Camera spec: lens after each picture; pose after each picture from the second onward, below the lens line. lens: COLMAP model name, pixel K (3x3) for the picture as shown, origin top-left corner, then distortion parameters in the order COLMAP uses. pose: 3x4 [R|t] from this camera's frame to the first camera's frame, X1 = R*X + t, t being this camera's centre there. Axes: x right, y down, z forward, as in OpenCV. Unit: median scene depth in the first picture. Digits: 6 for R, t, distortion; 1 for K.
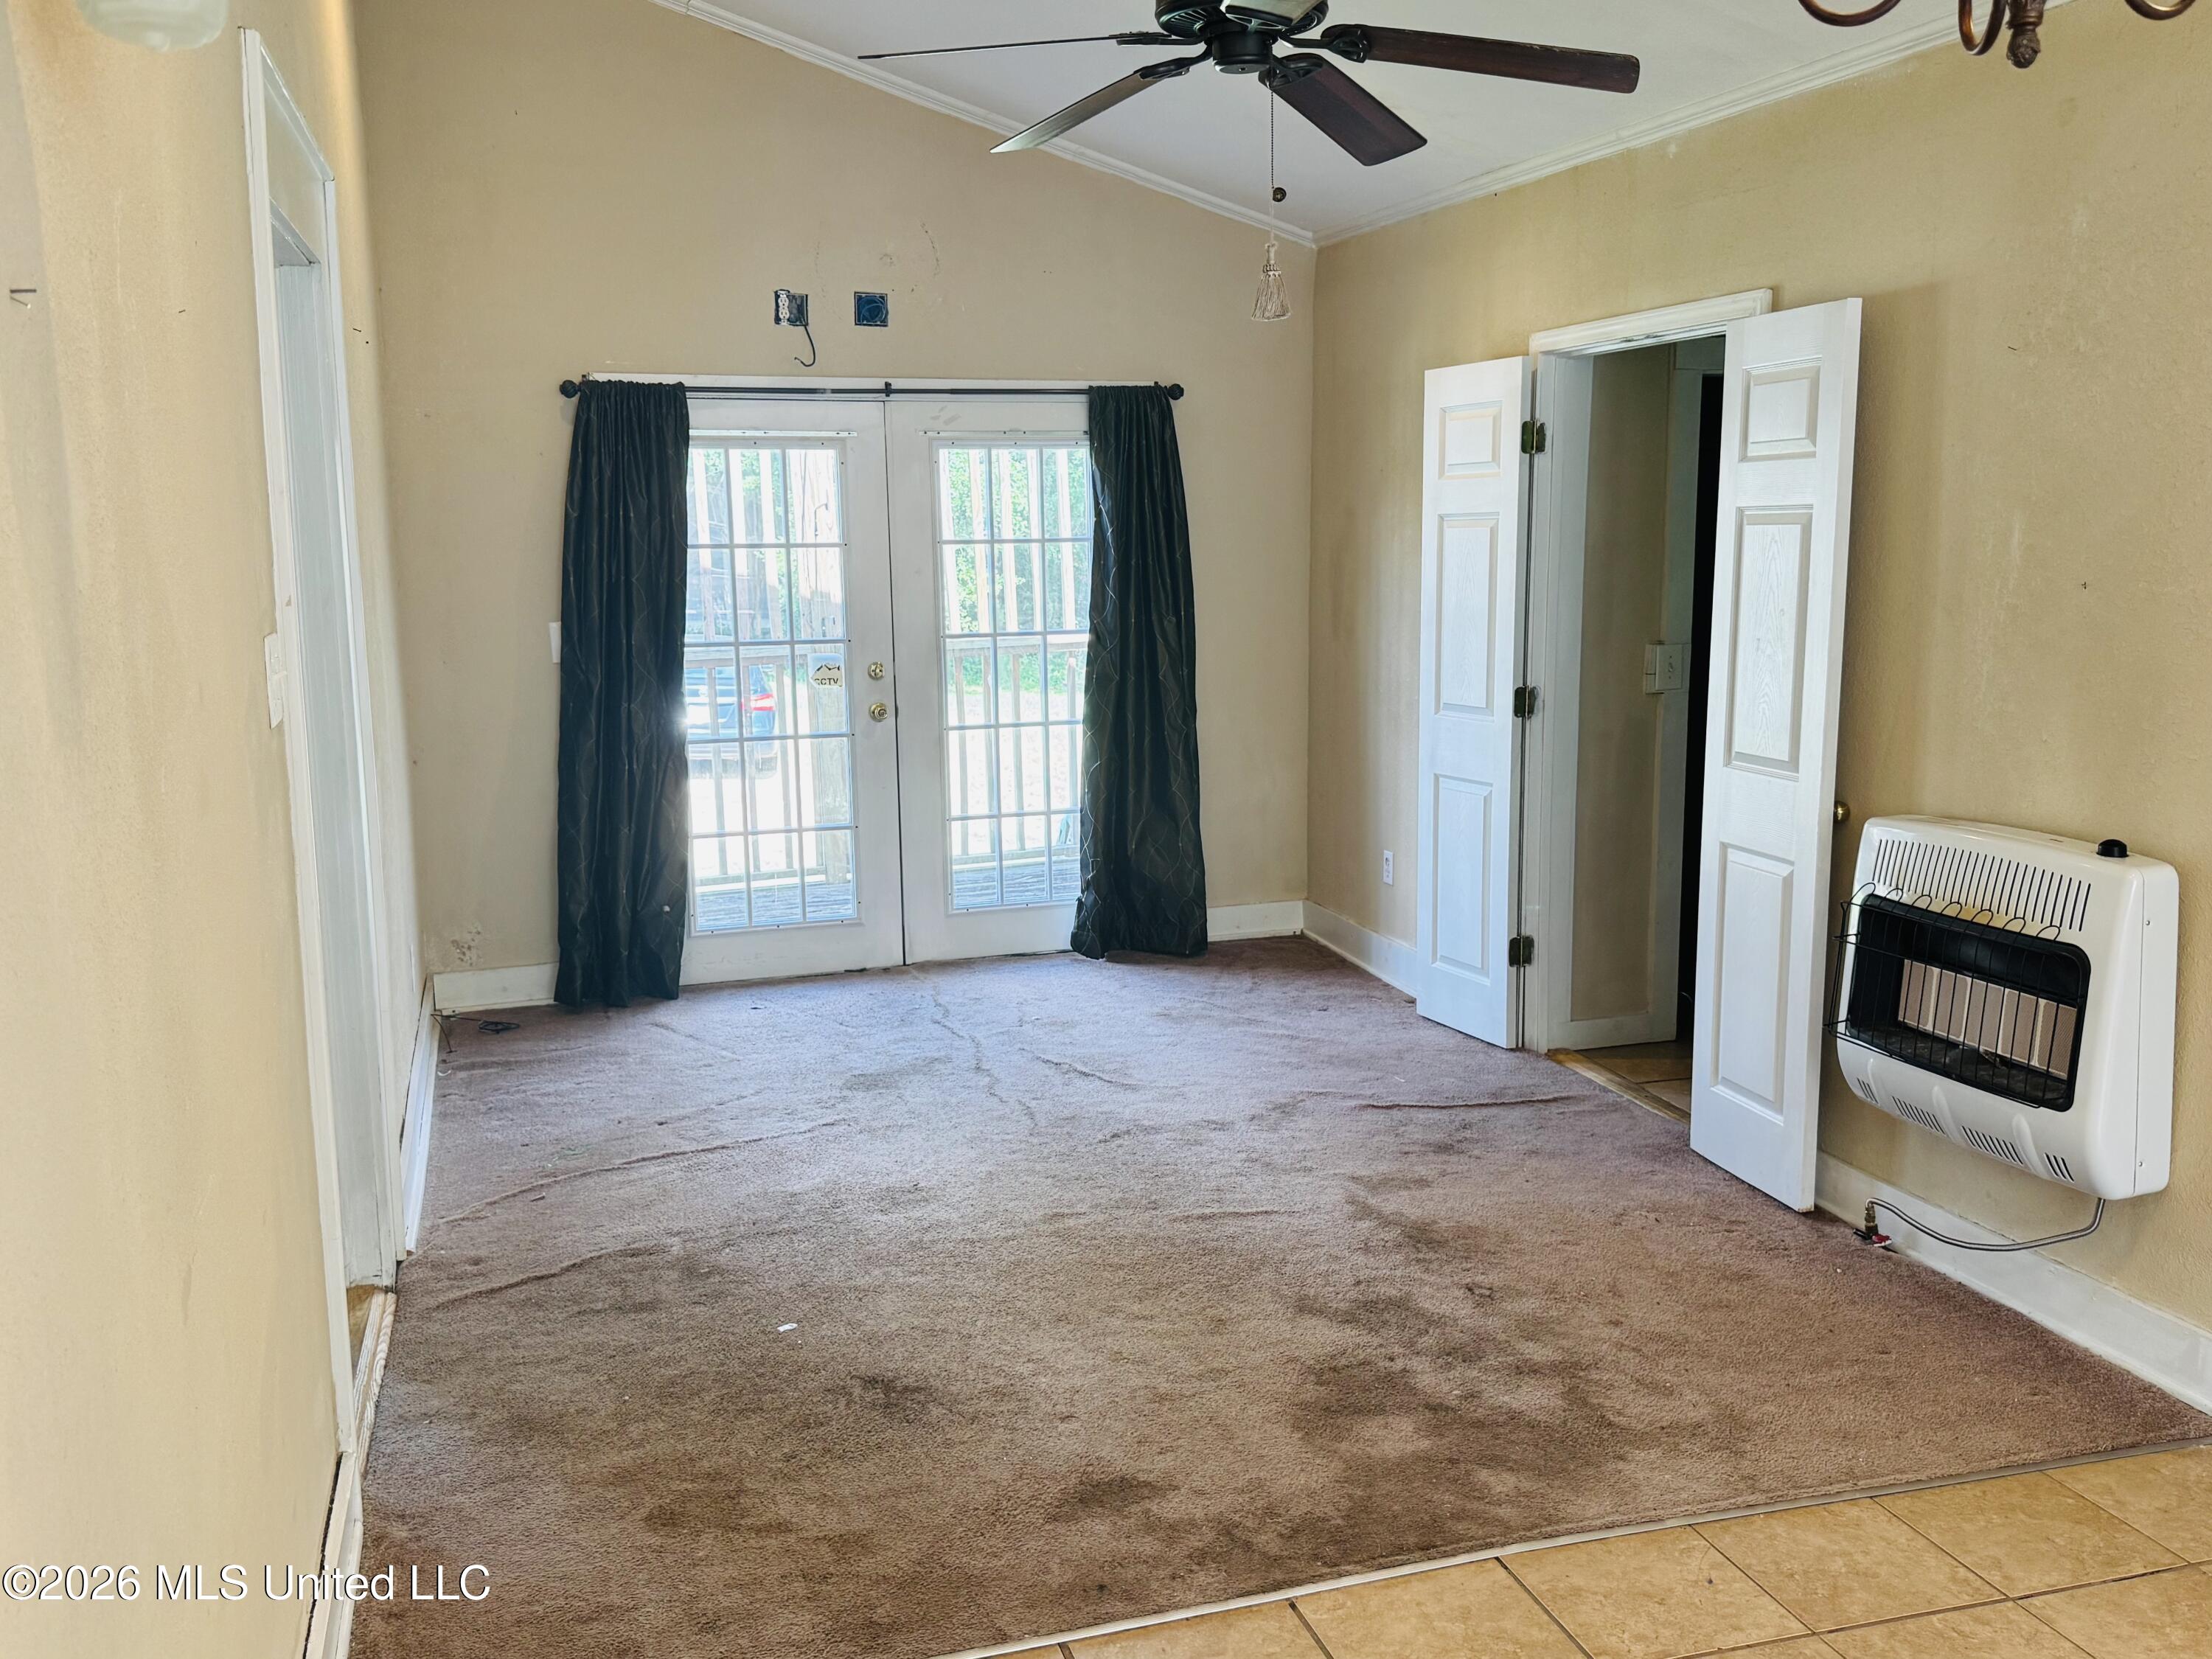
lens RADIAL K [[1859.0, 0, 1106.0], [0, 1859.0, 829.5], [0, 0, 1]] dist [0.172983, -0.379363]
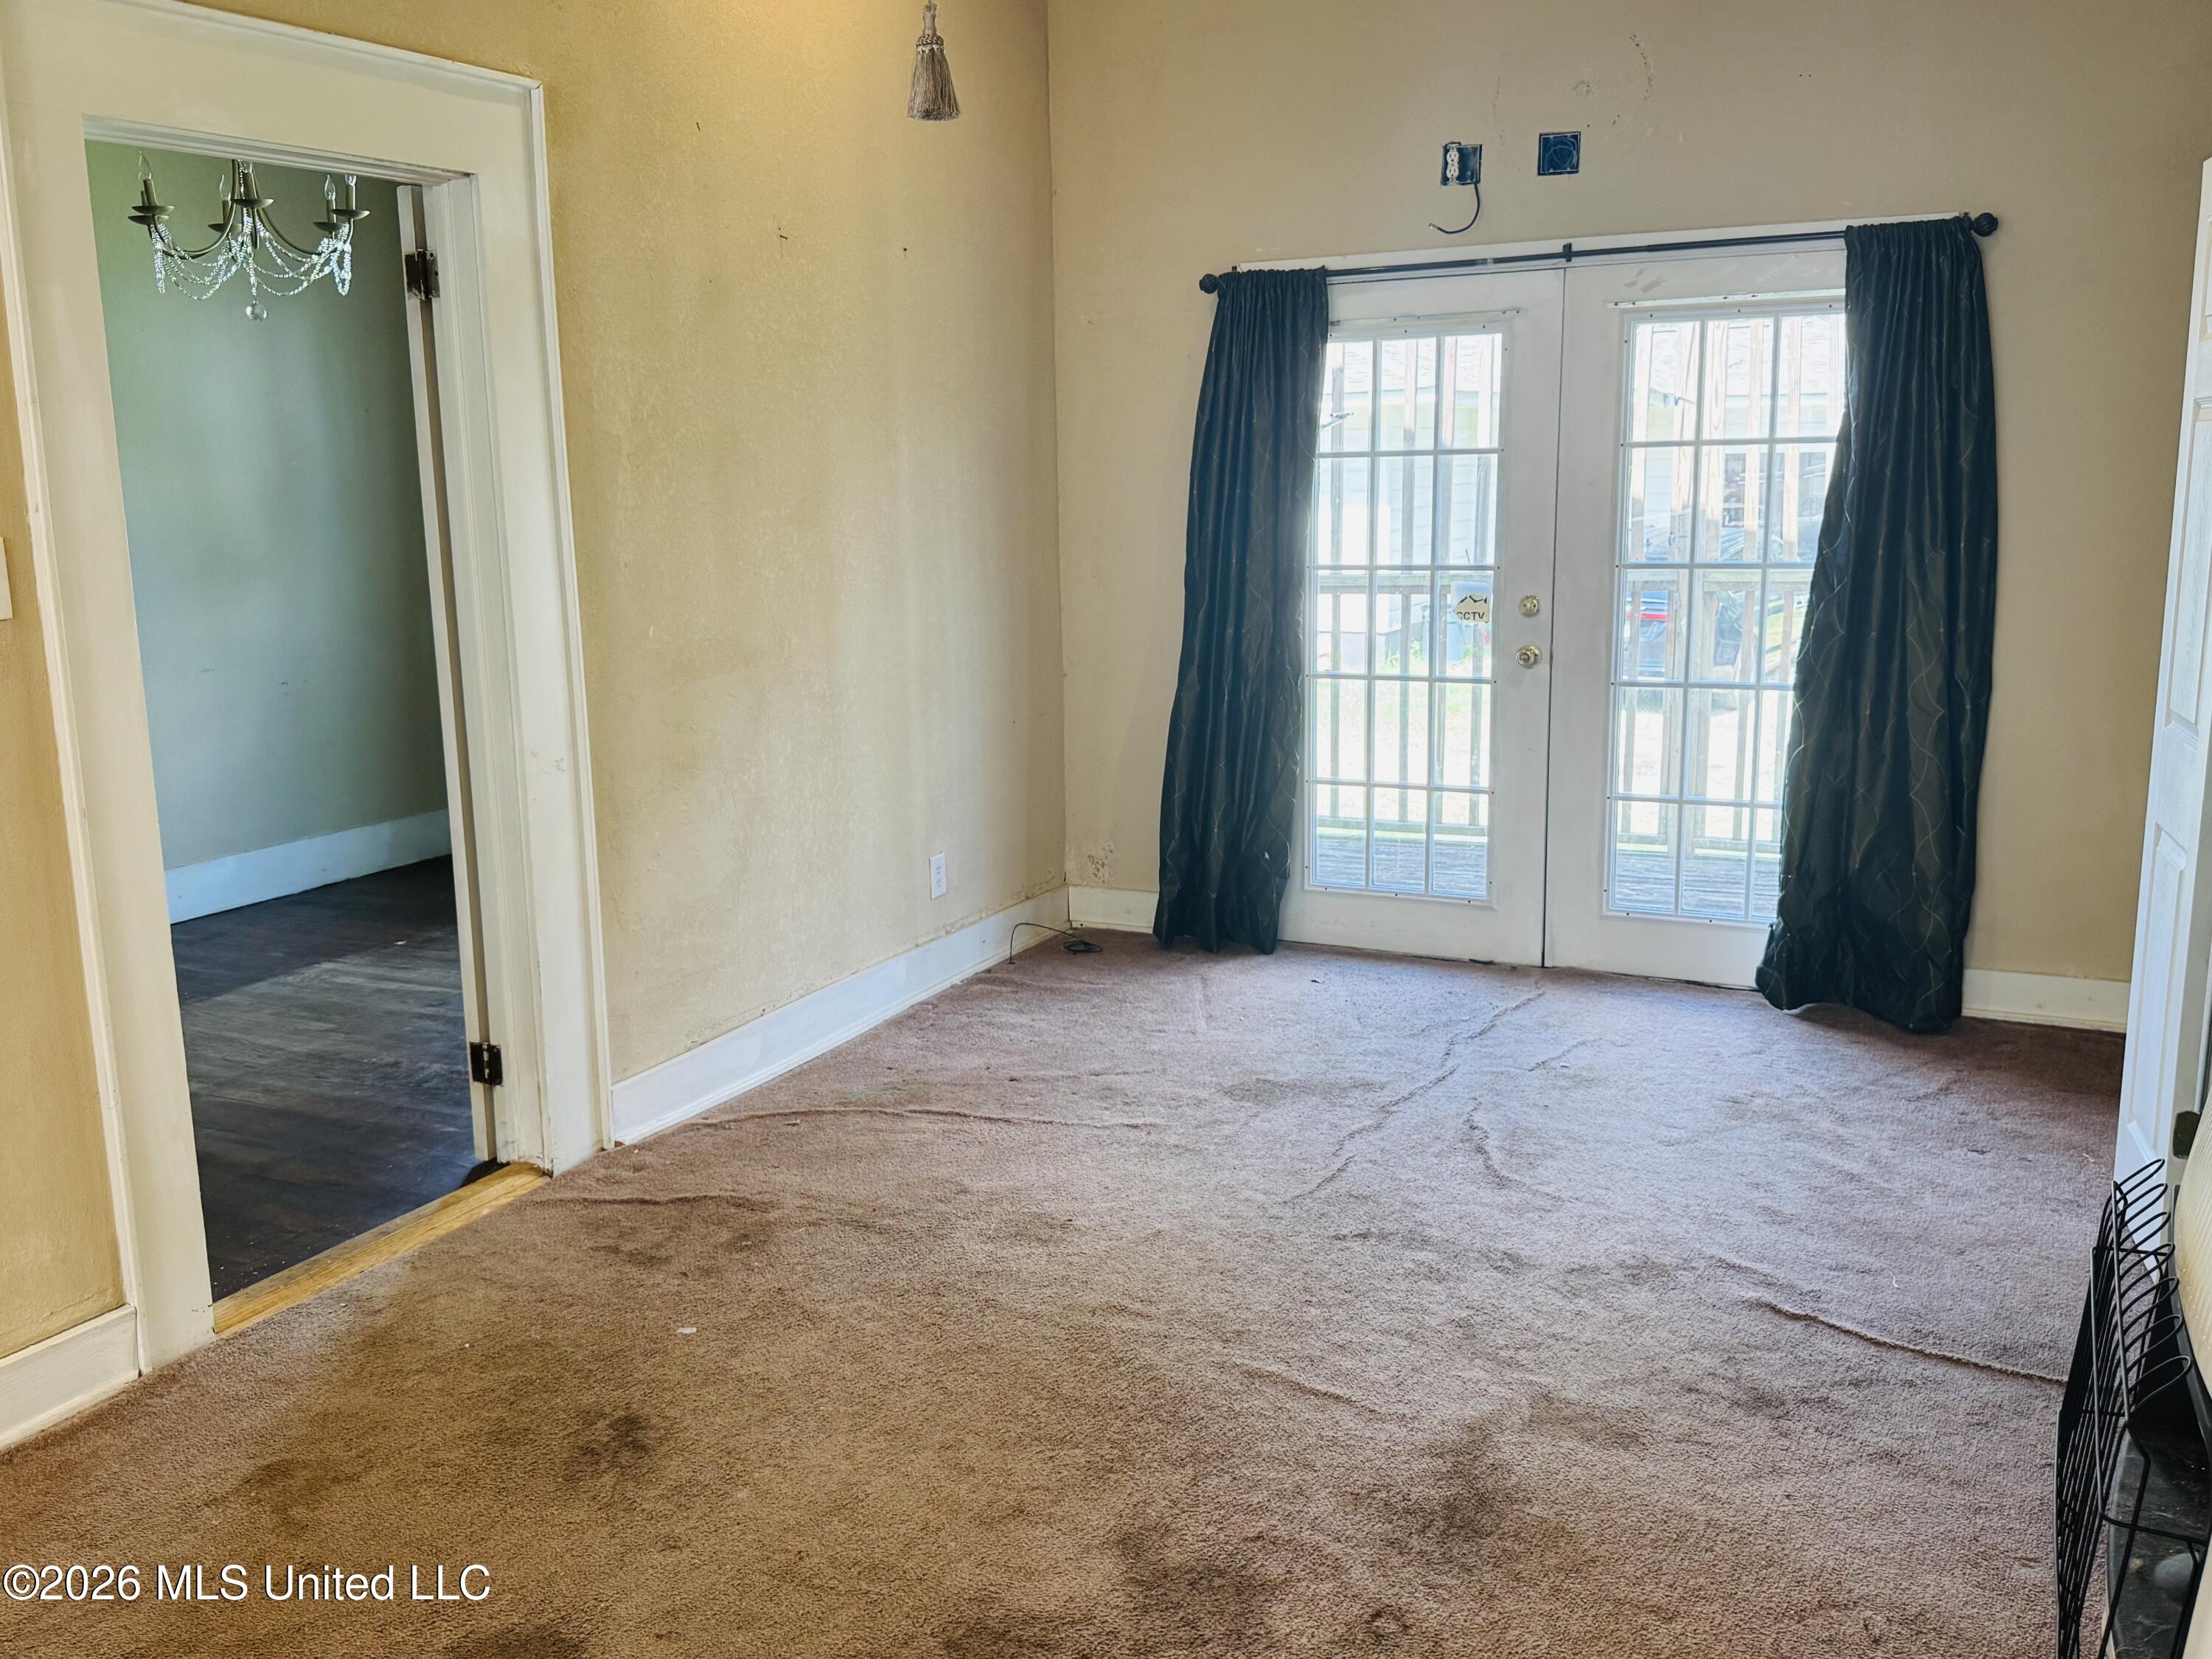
lens RADIAL K [[1859.0, 0, 1106.0], [0, 1859.0, 829.5], [0, 0, 1]] dist [0.172983, -0.379363]
pose [[0.714080, 0.137604, -0.686407, 0.338495], [-0.103634, 0.990467, 0.090747, -0.045538], [0.692351, 0.006334, 0.721533, 0.293825]]
